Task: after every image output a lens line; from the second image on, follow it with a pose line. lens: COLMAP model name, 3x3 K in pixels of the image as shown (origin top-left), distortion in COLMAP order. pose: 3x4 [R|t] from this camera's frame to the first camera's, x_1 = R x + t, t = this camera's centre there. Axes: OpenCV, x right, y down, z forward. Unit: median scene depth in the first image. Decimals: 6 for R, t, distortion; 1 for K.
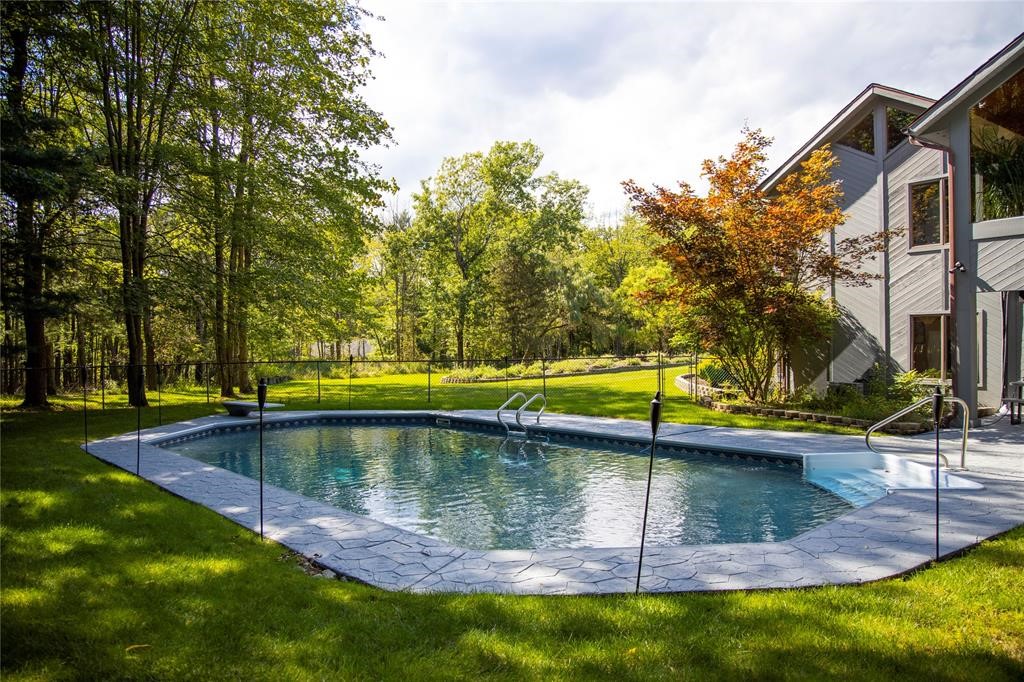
lens RADIAL K [[726.1, 0, 512.0], [0, 726.1, 341.0], [0, 0, 1]] dist [-0.051696, 0.002168]
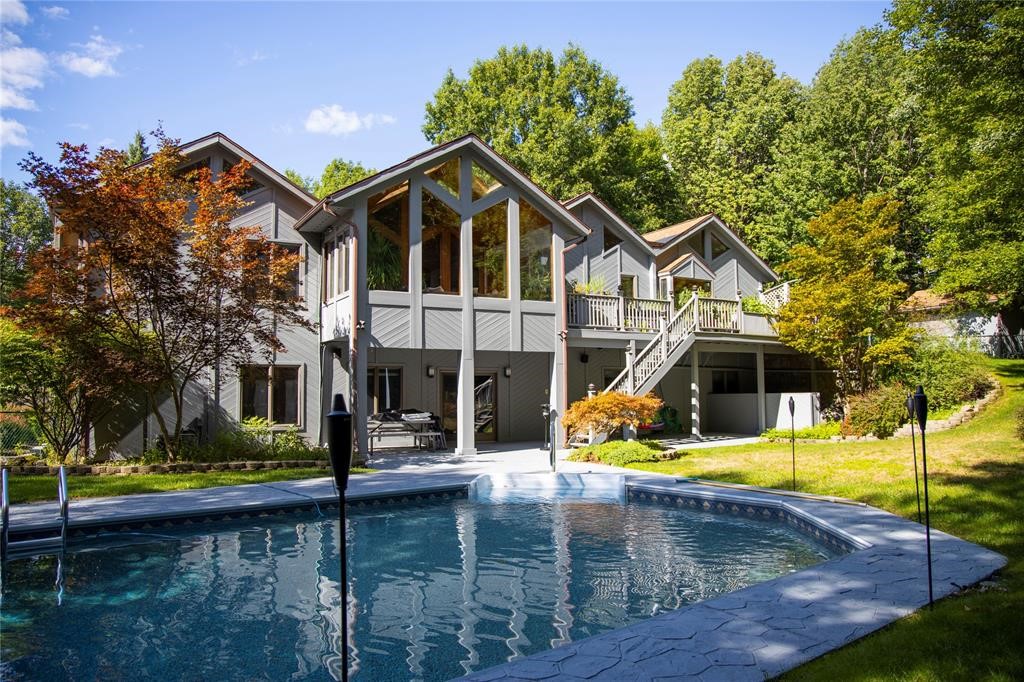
lens RADIAL K [[726.1, 0, 512.0], [0, 726.1, 341.0], [0, 0, 1]] dist [-0.051696, 0.002168]
pose [[0.097707, 0.079191, 0.992060, -0.445070], [0.014823, 0.996603, -0.081013, 0.020224], [-0.995105, 0.022621, 0.096201, 0.512096]]
